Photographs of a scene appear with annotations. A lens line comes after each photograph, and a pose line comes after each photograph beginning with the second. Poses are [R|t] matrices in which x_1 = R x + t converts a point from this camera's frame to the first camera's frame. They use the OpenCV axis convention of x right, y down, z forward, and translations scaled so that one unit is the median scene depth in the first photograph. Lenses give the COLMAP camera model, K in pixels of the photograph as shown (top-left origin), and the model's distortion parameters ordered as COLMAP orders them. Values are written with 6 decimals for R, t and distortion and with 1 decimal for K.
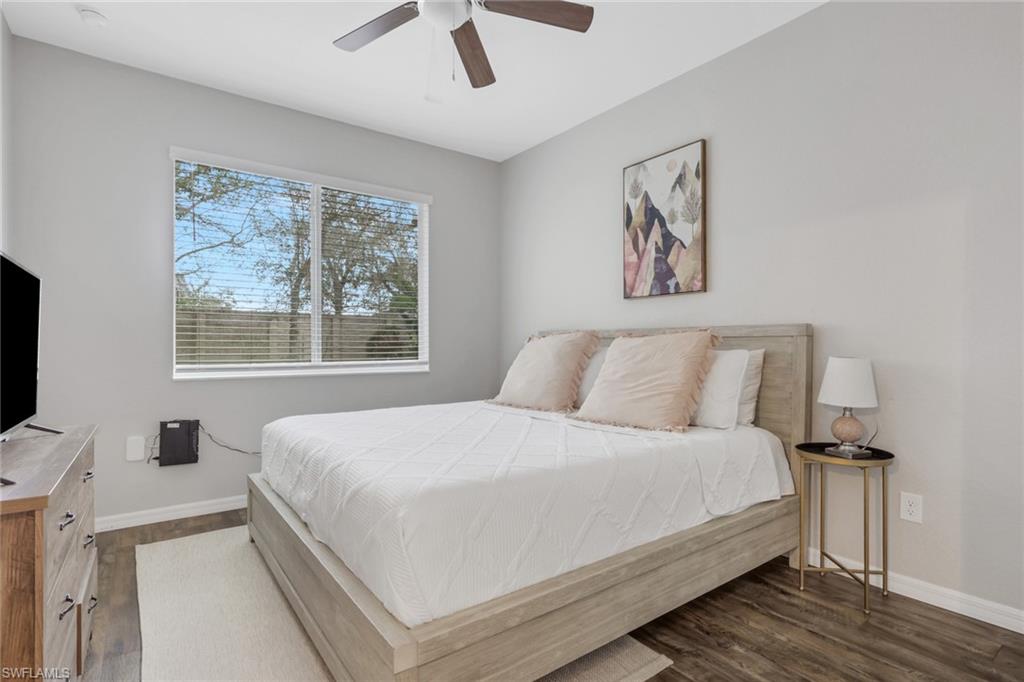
lens RADIAL K [[506.8, 0, 508.7], [0, 506.8, 348.5], [0, 0, 1]] dist [-0.002014, -0.000175]
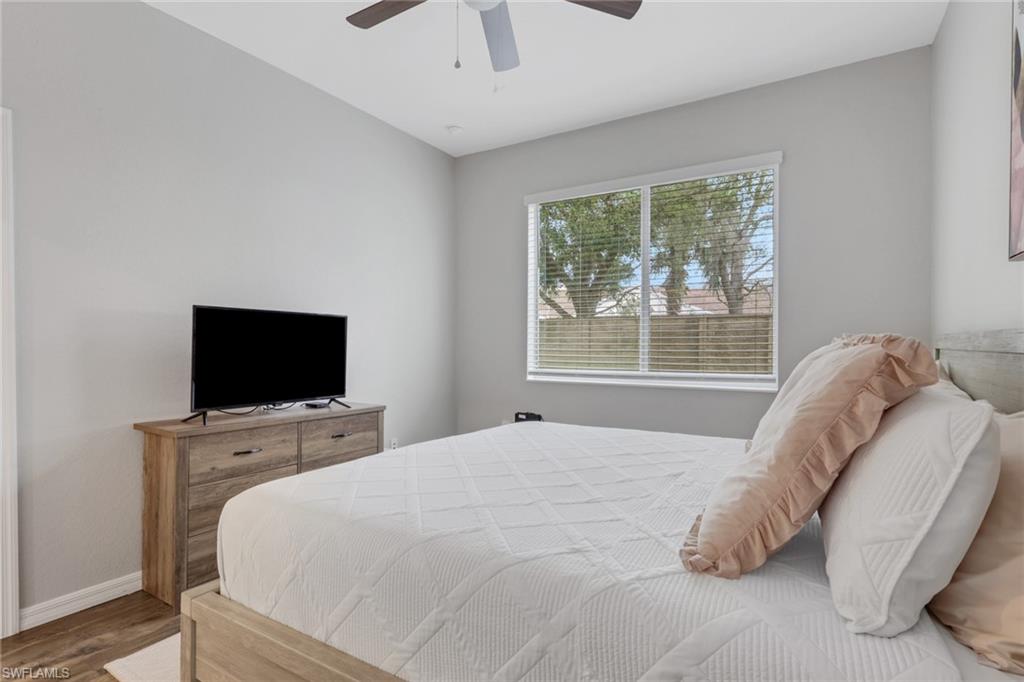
lens RADIAL K [[506.8, 0, 508.7], [0, 506.8, 348.5], [0, 0, 1]] dist [-0.002014, -0.000175]
pose [[0.383272, 0.007287, -0.923607, 0.490314], [-0.007855, 0.999958, 0.004629, -0.022990], [0.923602, 0.005480, 0.383314, 0.474865]]
